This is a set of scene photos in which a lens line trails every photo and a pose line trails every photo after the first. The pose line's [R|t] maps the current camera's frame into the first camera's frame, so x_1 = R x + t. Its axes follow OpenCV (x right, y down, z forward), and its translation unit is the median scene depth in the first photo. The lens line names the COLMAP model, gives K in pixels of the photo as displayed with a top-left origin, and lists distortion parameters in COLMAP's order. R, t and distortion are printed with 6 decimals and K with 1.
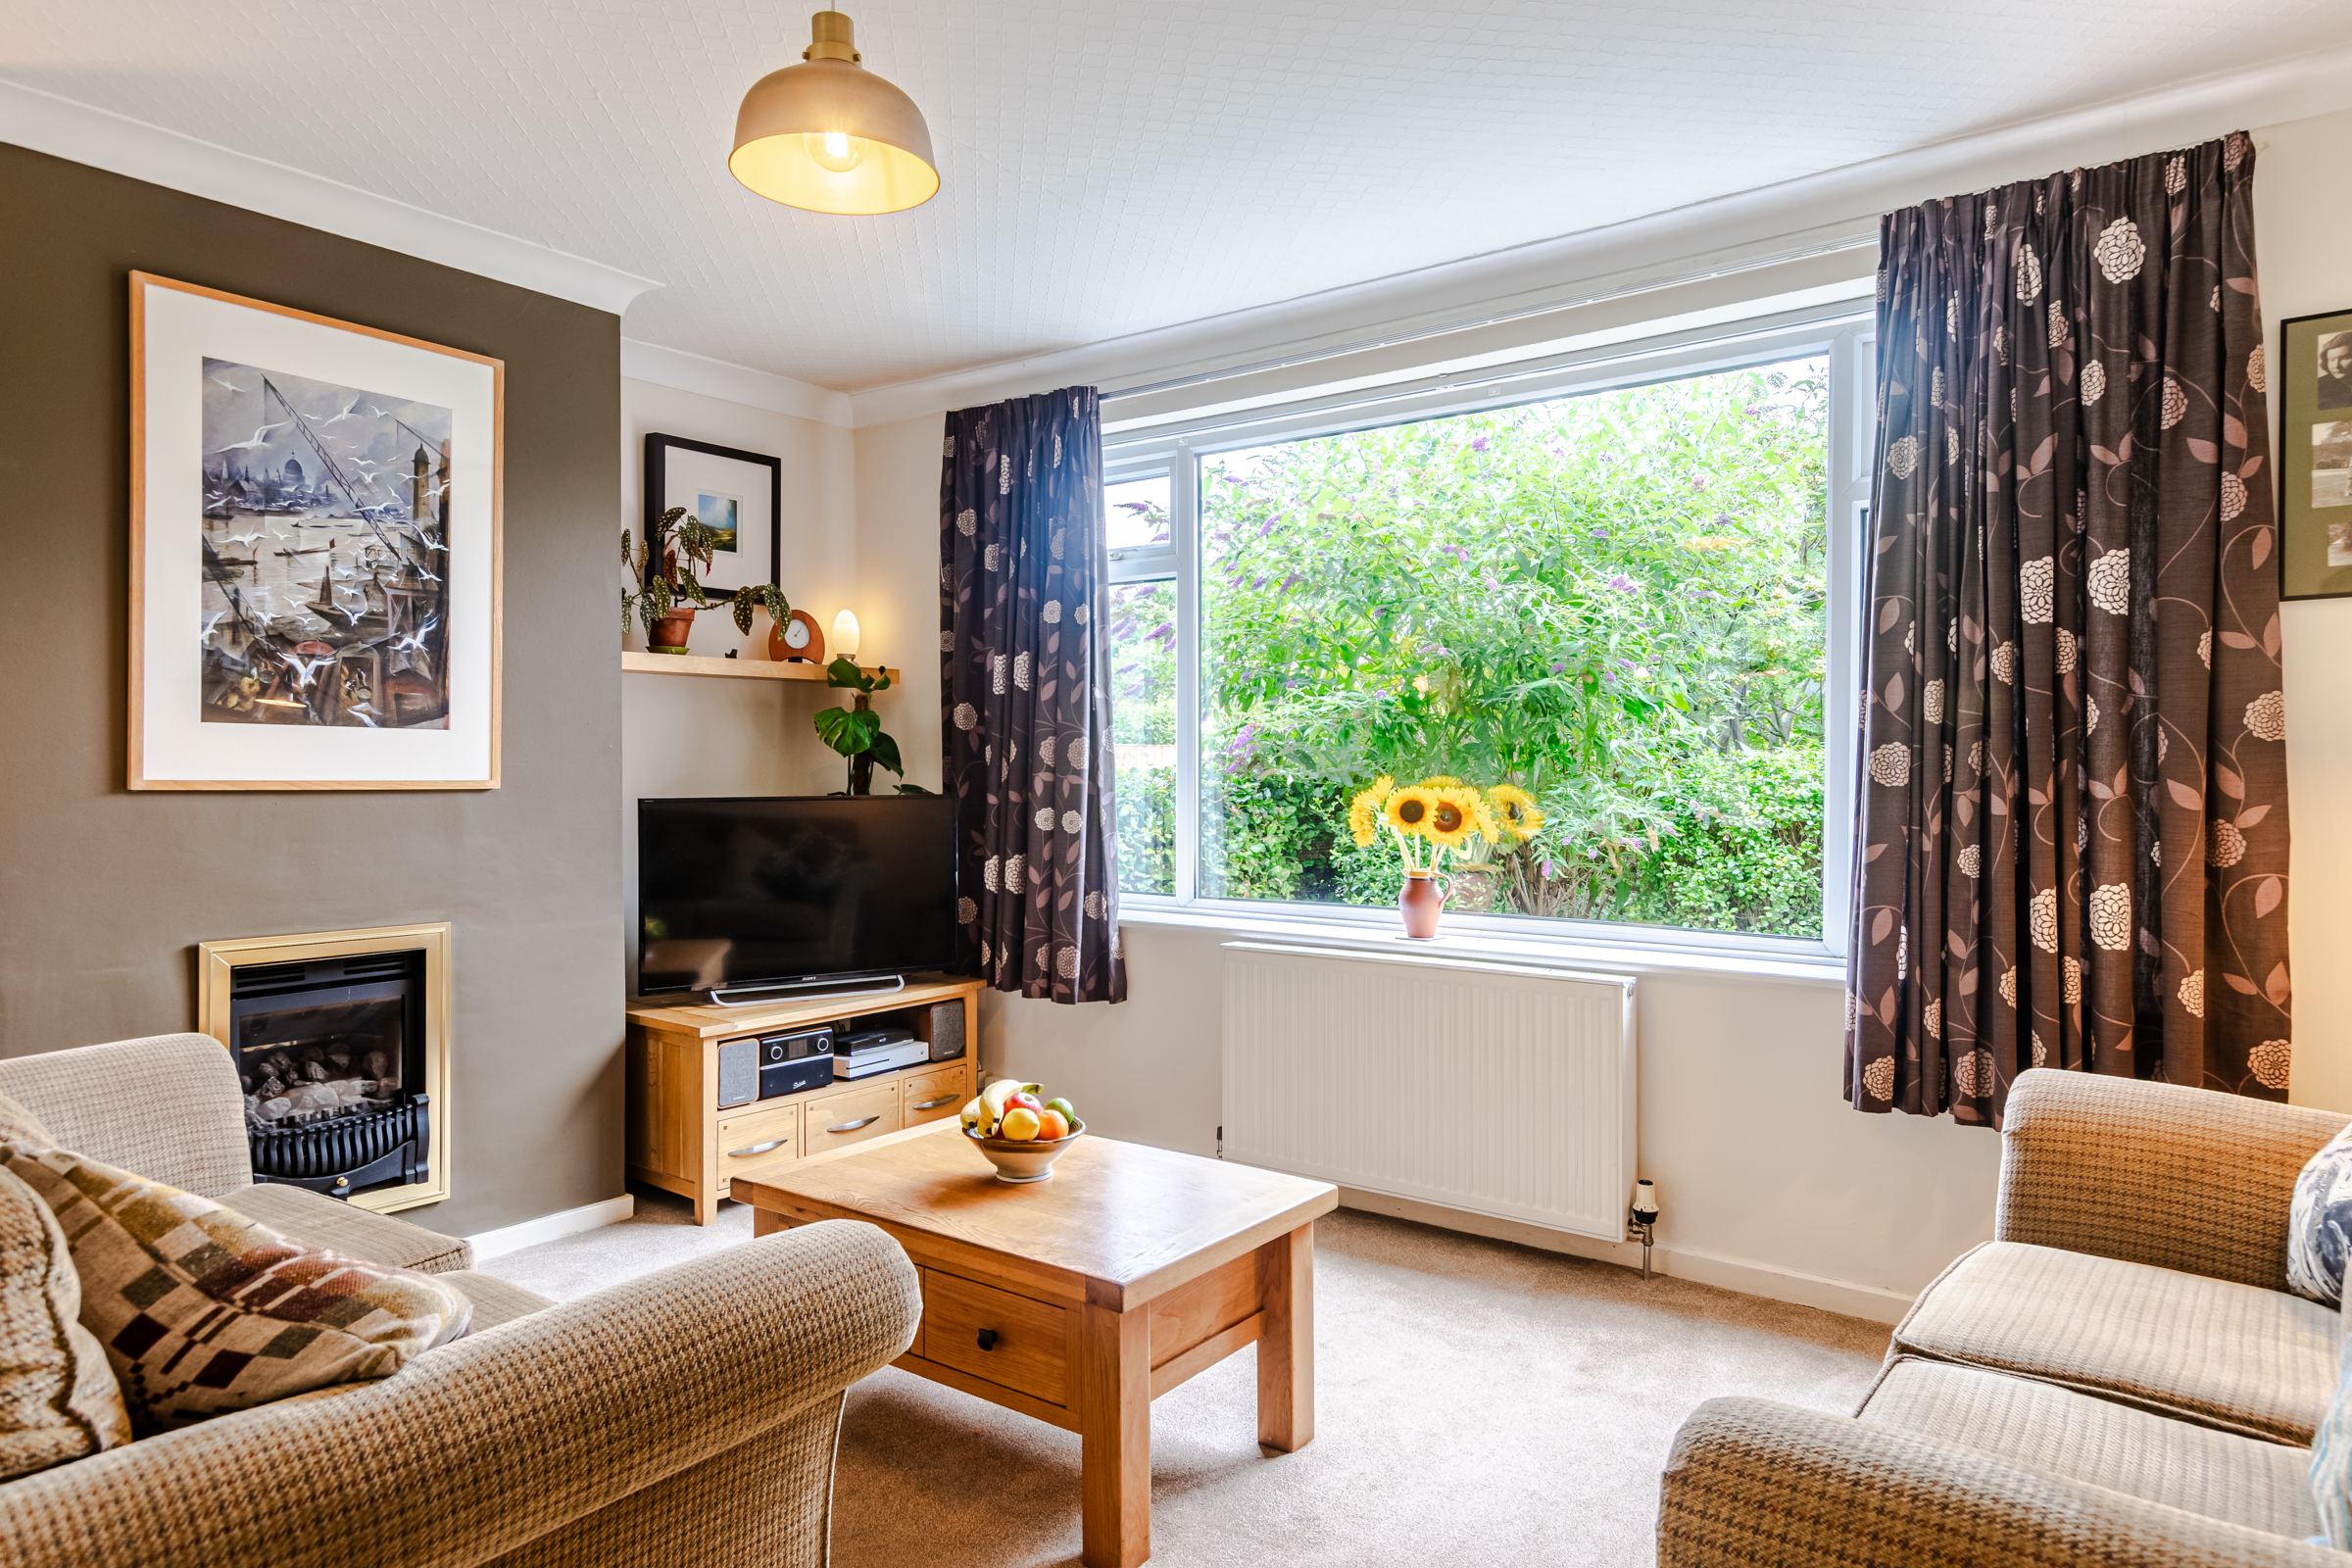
lens RADIAL K [[1415.4, 0, 1190.8], [0, 1415.4, 781.2], [0, 0, 1]] dist [0.032371, -0.000369]
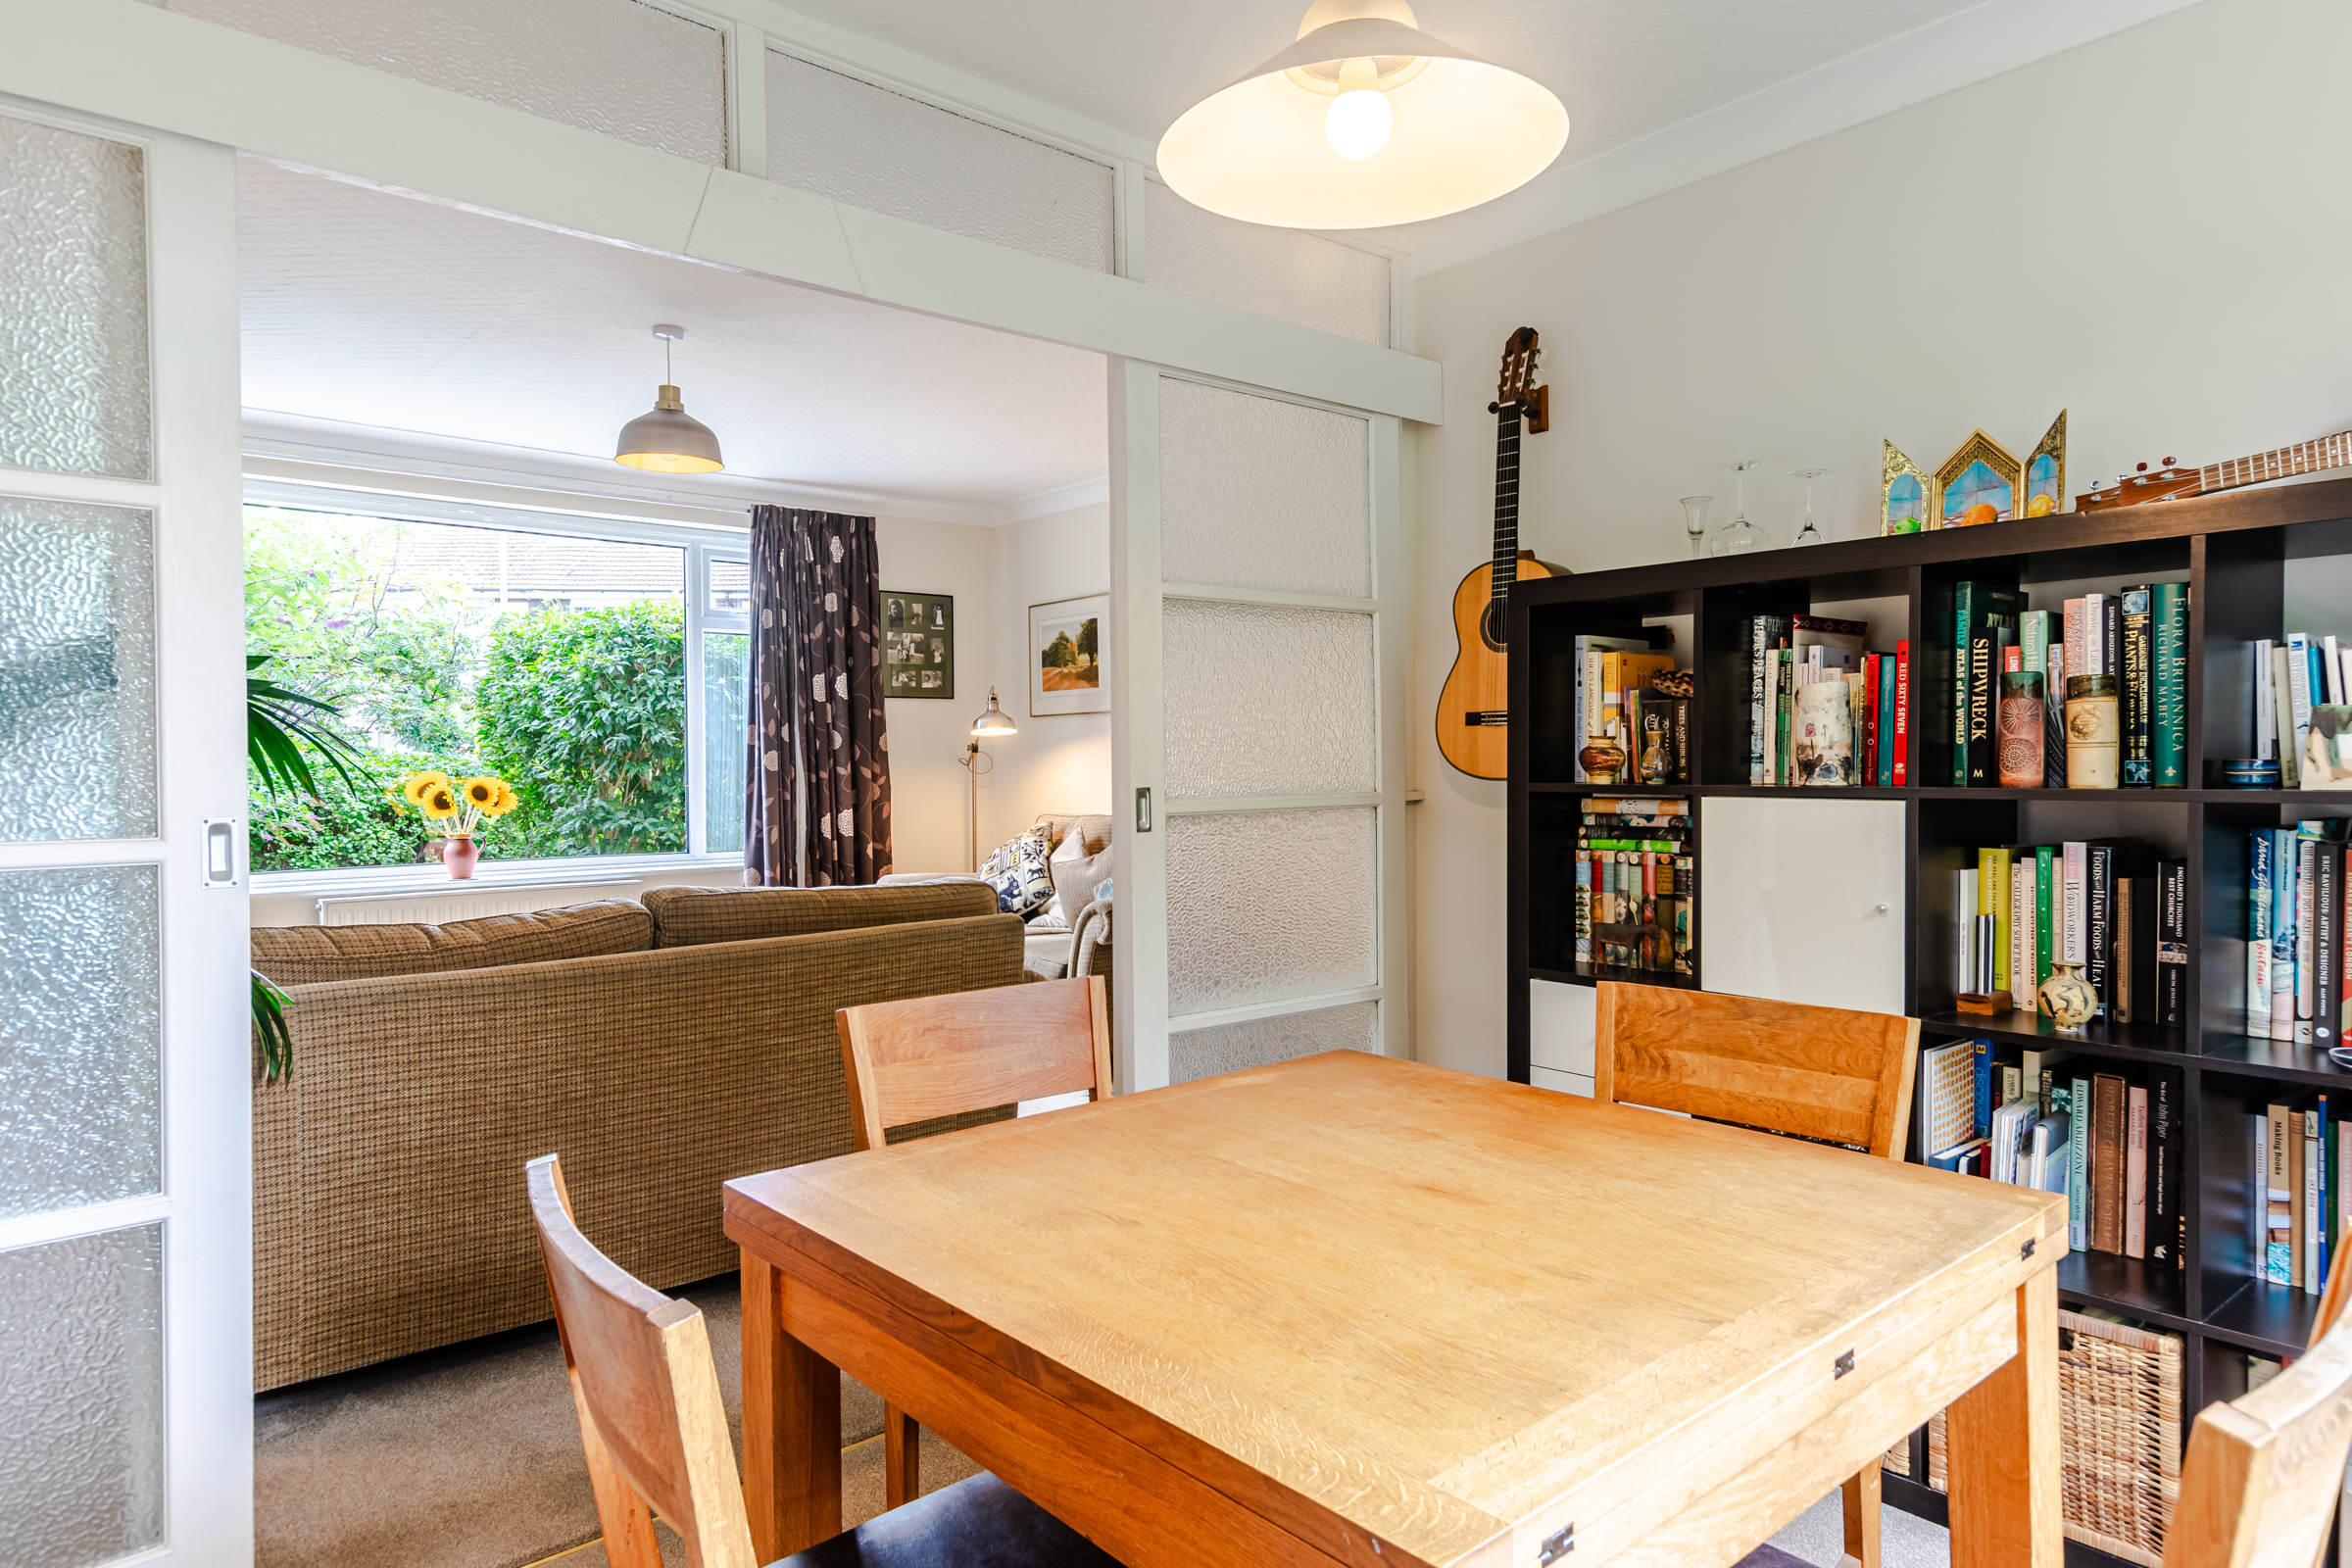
lens RADIAL K [[1415.4, 0, 1190.8], [0, 1415.4, 781.2], [0, 0, 1]] dist [0.032371, -0.000369]
pose [[0.222836, -0.016490, 0.974717, -1.575081], [0.018106, 0.999754, 0.012774, 0.003386], [-0.974688, 0.014802, 0.223079, -0.113142]]
